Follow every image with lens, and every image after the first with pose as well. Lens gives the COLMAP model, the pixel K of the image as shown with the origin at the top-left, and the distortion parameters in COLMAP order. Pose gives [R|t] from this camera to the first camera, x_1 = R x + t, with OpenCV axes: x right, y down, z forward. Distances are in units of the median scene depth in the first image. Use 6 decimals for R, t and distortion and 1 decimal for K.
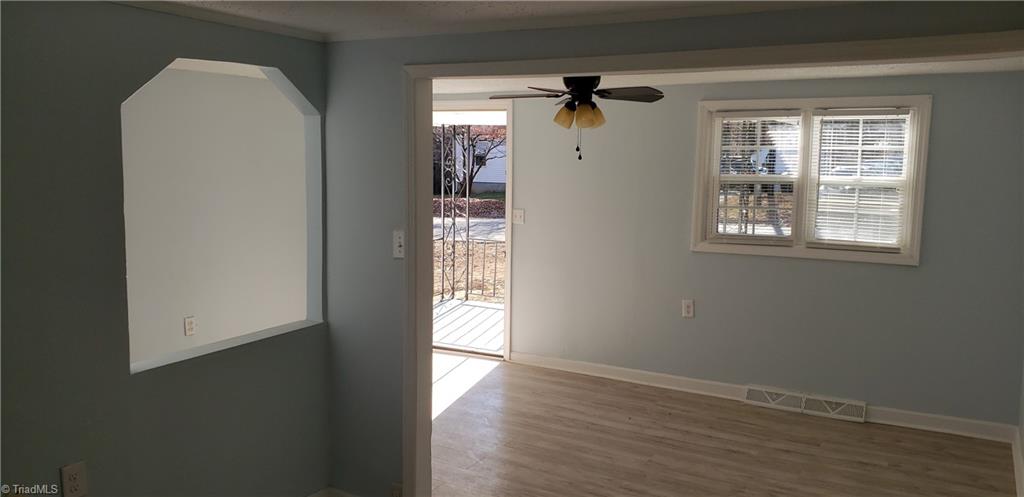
lens RADIAL K [[776.0, 0, 511.0], [0, 776.0, 241.5], [0, 0, 1]] dist [0.011095, 0.001015]
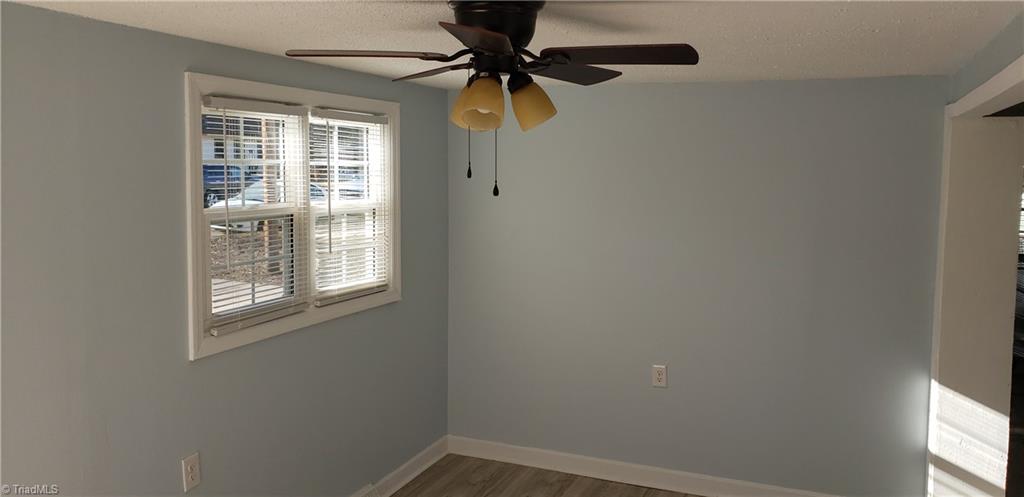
lens RADIAL K [[776.0, 0, 511.0], [0, 776.0, 241.5], [0, 0, 1]] dist [0.011095, 0.001015]
pose [[-0.104441, -0.110275, 0.988398, -0.322207], [0.094723, 0.988213, 0.120263, -0.119643], [-0.990010, 0.106184, -0.092765, 0.910219]]
